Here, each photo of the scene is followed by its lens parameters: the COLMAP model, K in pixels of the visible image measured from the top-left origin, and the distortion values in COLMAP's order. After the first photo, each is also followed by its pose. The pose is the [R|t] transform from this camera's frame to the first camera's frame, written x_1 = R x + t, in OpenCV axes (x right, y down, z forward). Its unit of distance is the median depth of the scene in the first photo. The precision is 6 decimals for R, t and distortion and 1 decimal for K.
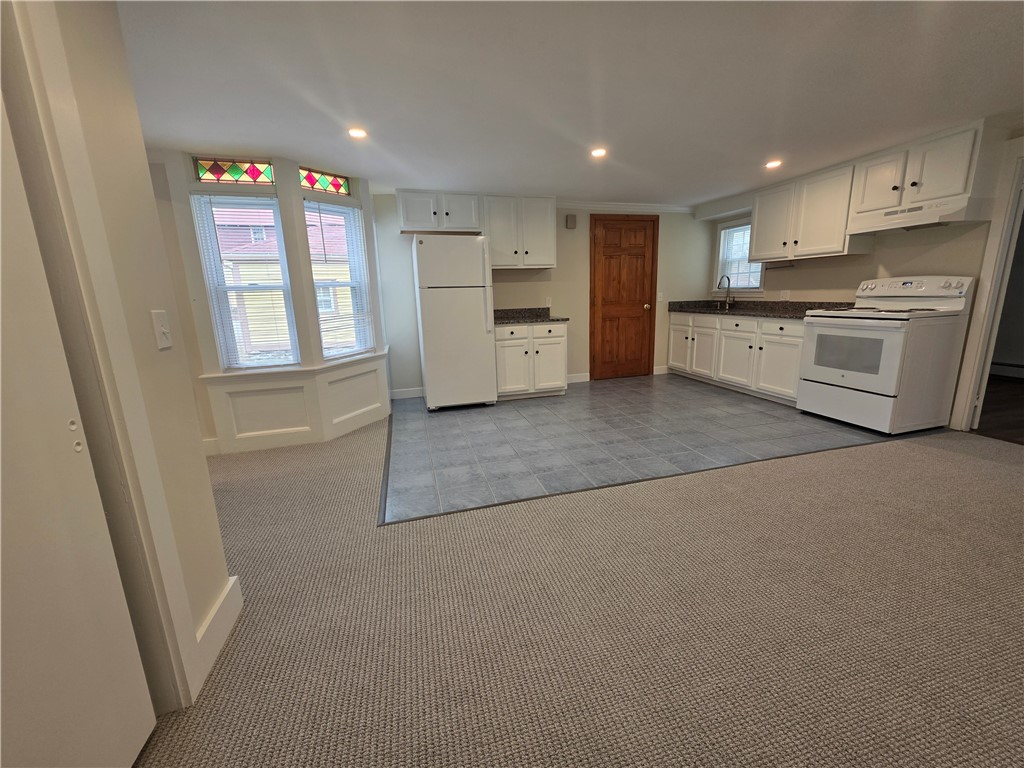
lens RADIAL K [[408.7, 0, 516.2], [0, 408.7, 381.9], [0, 0, 1]] dist [0.001552, -0.000110]
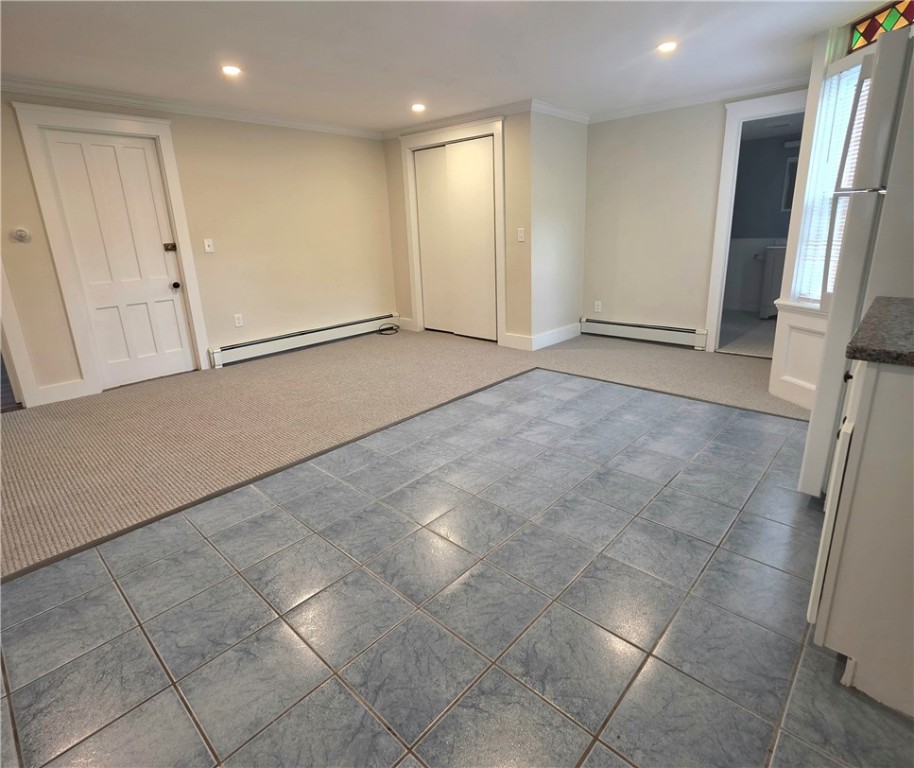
lens RADIAL K [[483.4, 0, 459.7], [0, 483.4, 356.8], [0, 0, 1]] dist [0.000547, 0.000125]
pose [[-0.849419, 0.194270, -0.490660, 0.576364], [-0.049727, 0.896171, 0.440913, -0.345698], [0.525371, 0.398919, -0.751564, 1.511441]]
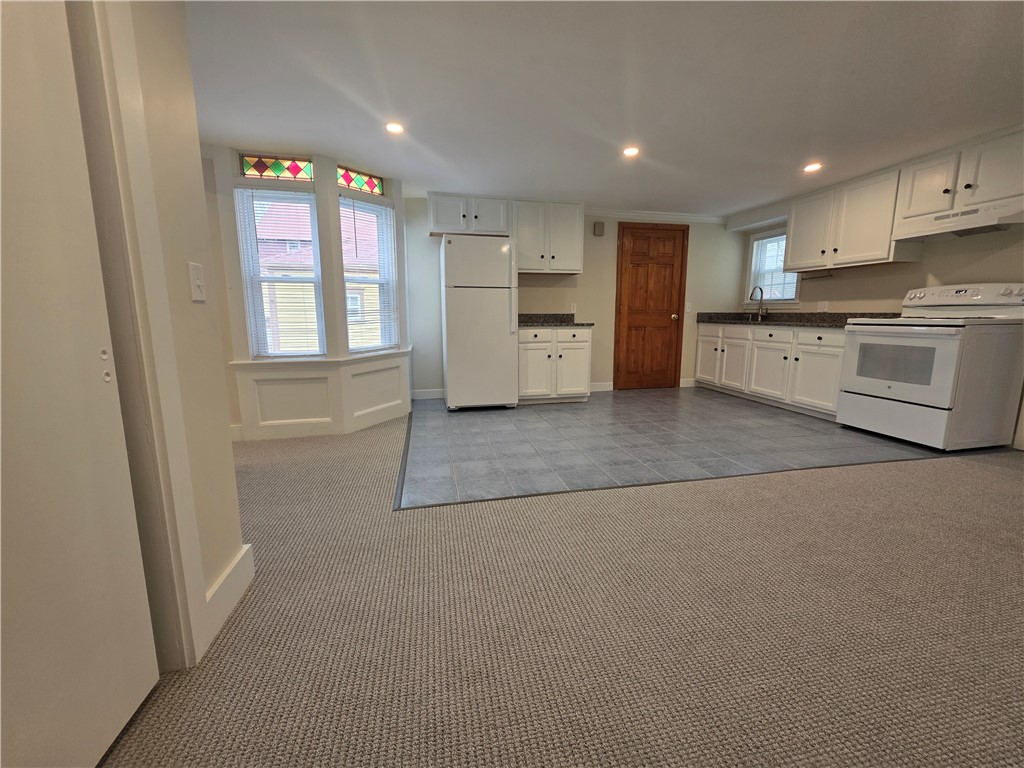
lens RADIAL K [[410.9, 0, 513.0], [0, 410.9, 379.6], [0, 0, 1]] dist [0.000030, 0.001667]
pose [[0.997699, 0.038371, -0.055887, -0.007730], [-0.041198, 0.997883, -0.050328, 0.052710], [0.053838, 0.052515, 0.997168, 0.015434]]
